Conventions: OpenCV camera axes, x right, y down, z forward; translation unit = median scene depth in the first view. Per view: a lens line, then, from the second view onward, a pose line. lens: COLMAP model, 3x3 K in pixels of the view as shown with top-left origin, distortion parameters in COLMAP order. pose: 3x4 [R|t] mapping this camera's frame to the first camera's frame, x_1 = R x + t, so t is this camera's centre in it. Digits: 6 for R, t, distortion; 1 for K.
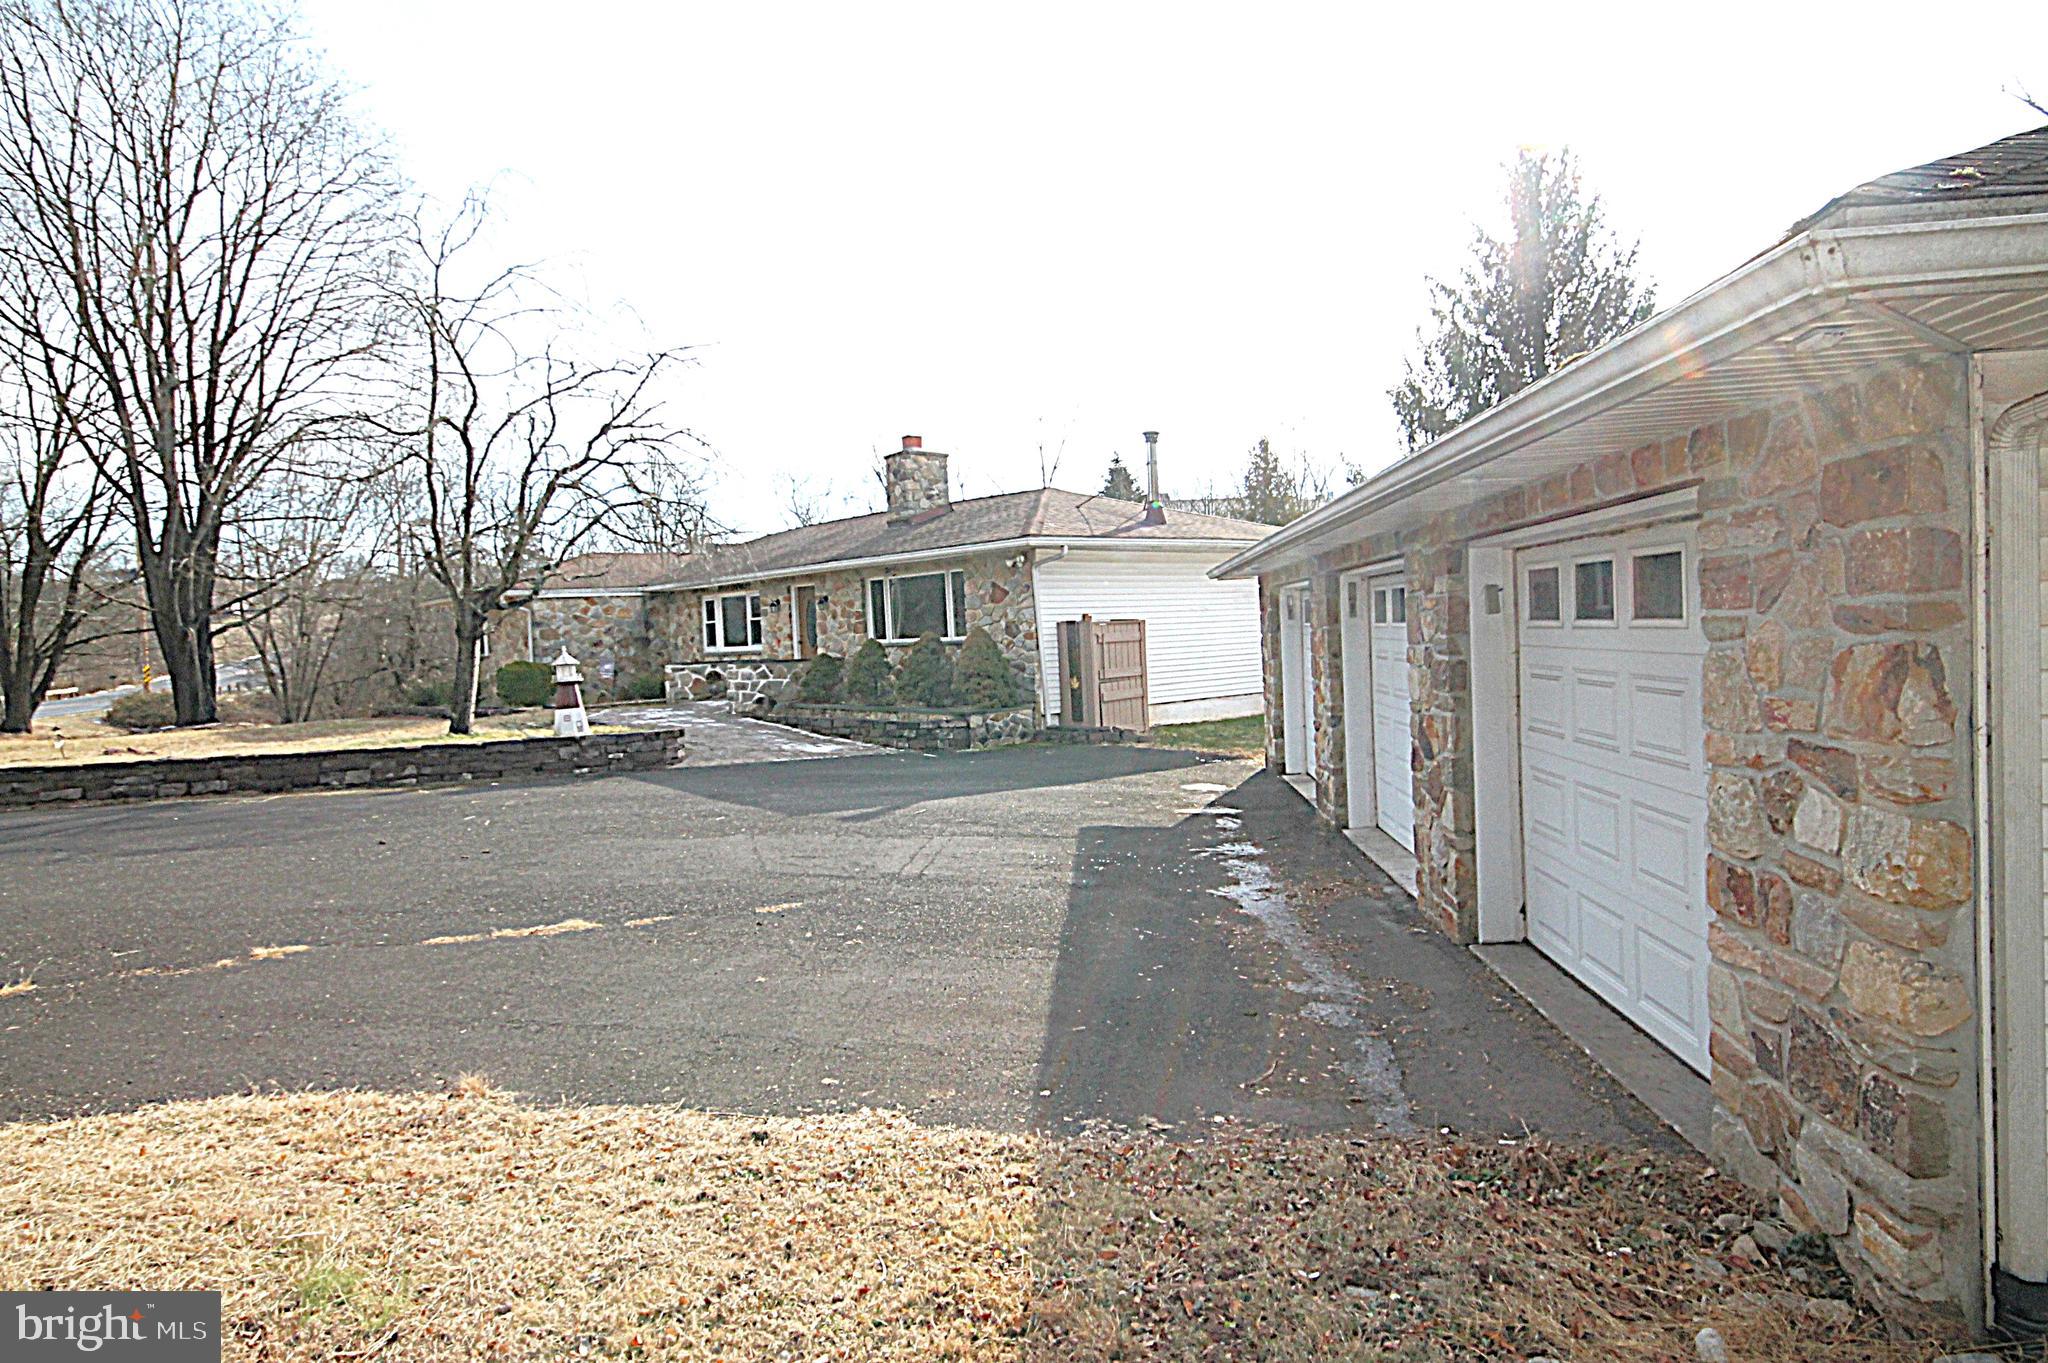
lens RADIAL K [[1202.7, 0, 1024.0], [0, 1202.7, 681.5], [0, 0, 1]] dist [0.001664, 0.000067]
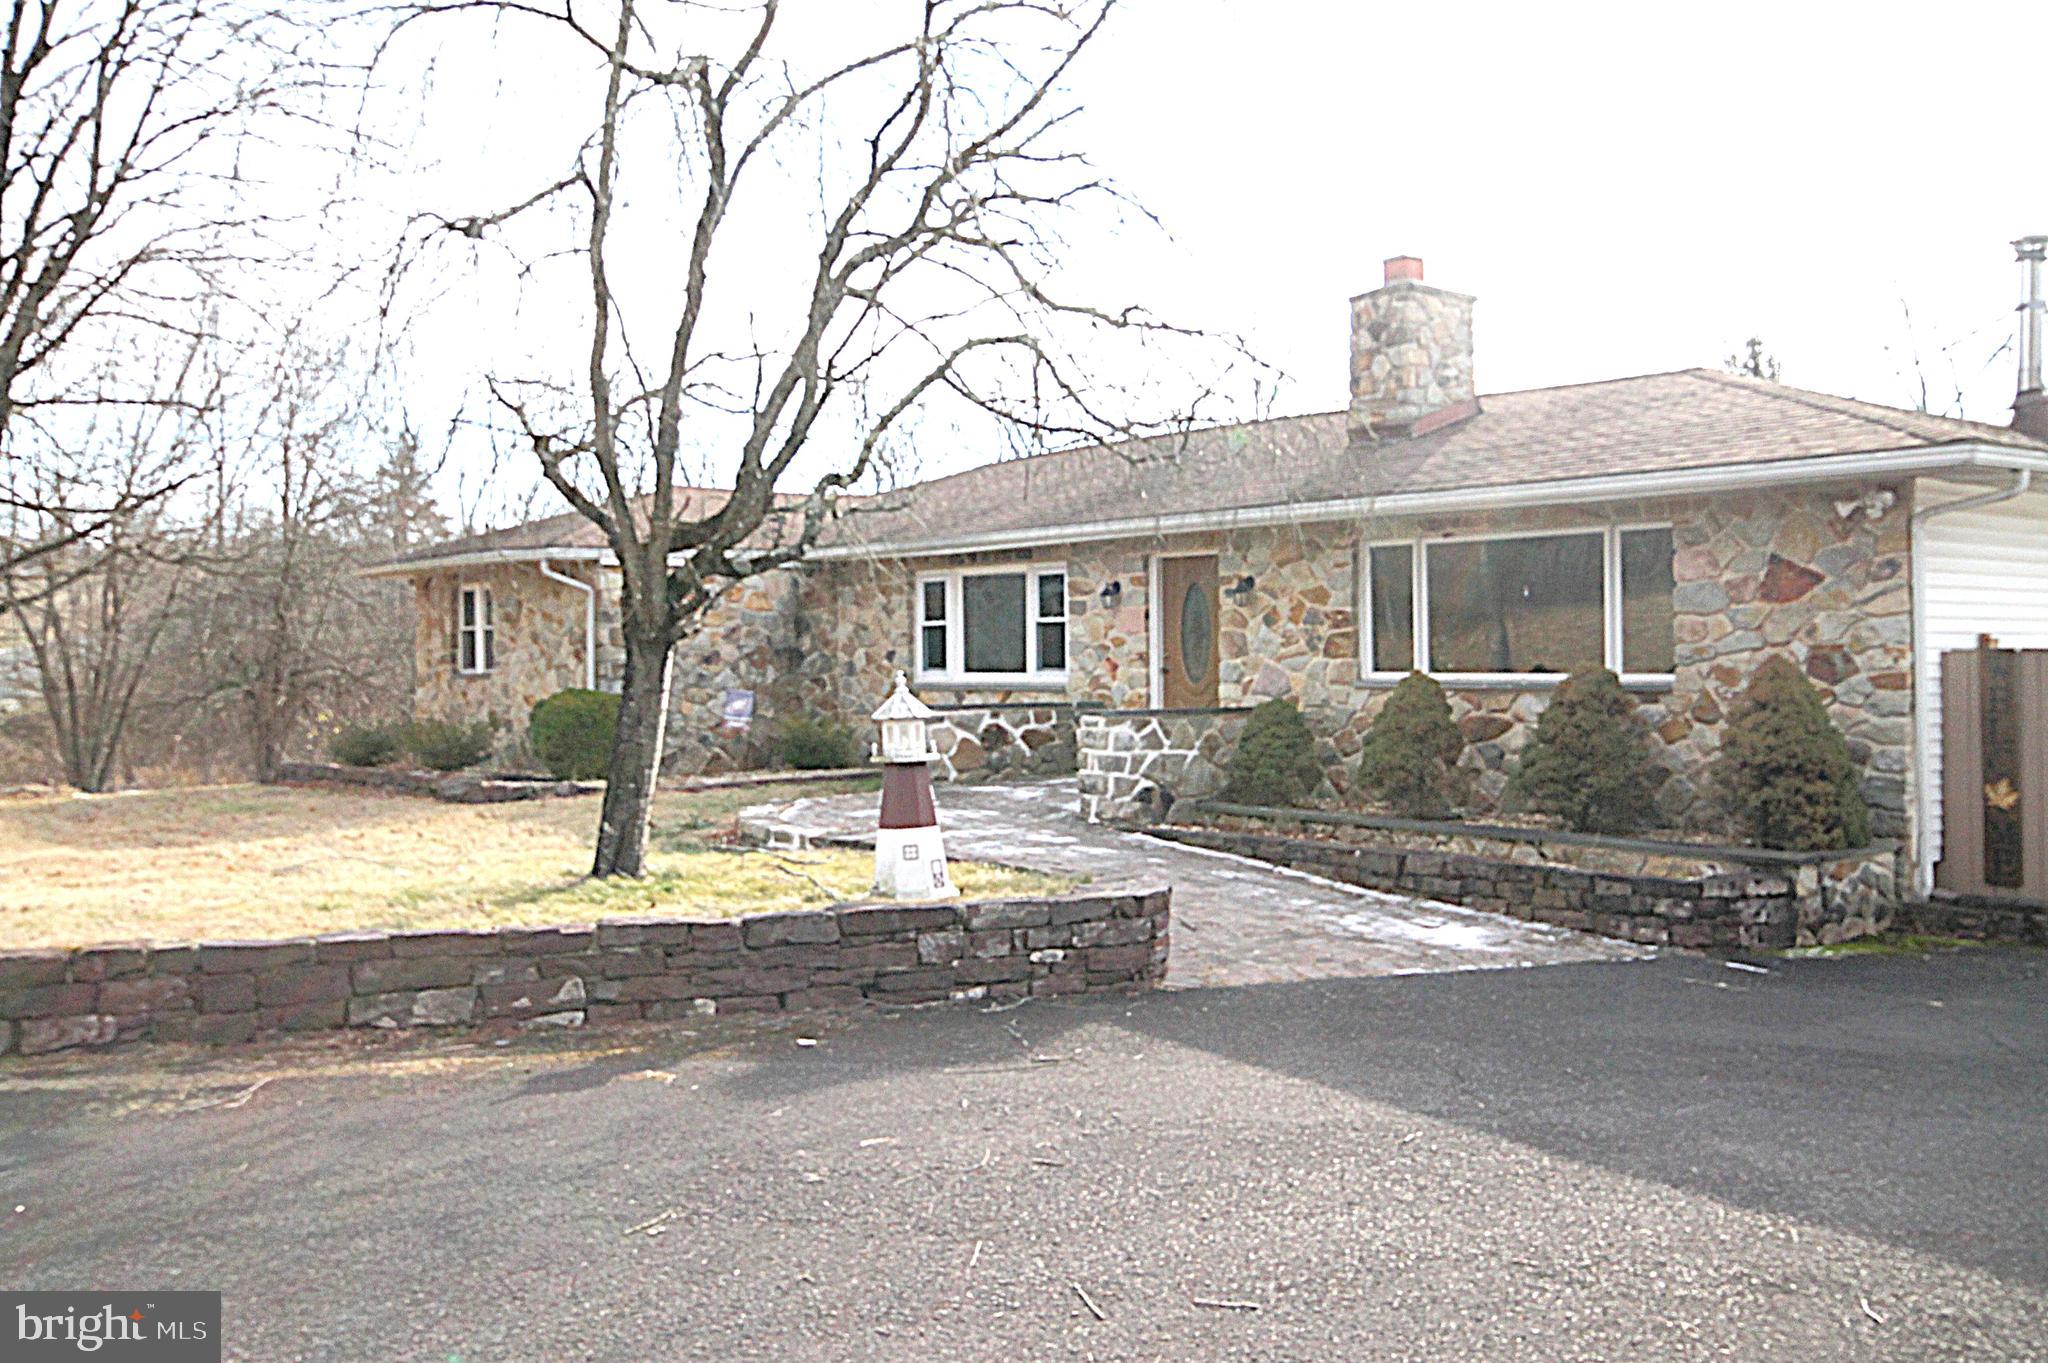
lens RADIAL K [[1772.3, 0, 1020.6], [0, 1772.3, 721.7], [0, 0, 1]] dist [-0.013572, 0.007398]
pose [[0.998621, 0.035083, -0.039045, -0.217787], [-0.035148, 0.999382, -0.000968, -0.009210], [0.038987, 0.002339, 0.999237, 0.279817]]
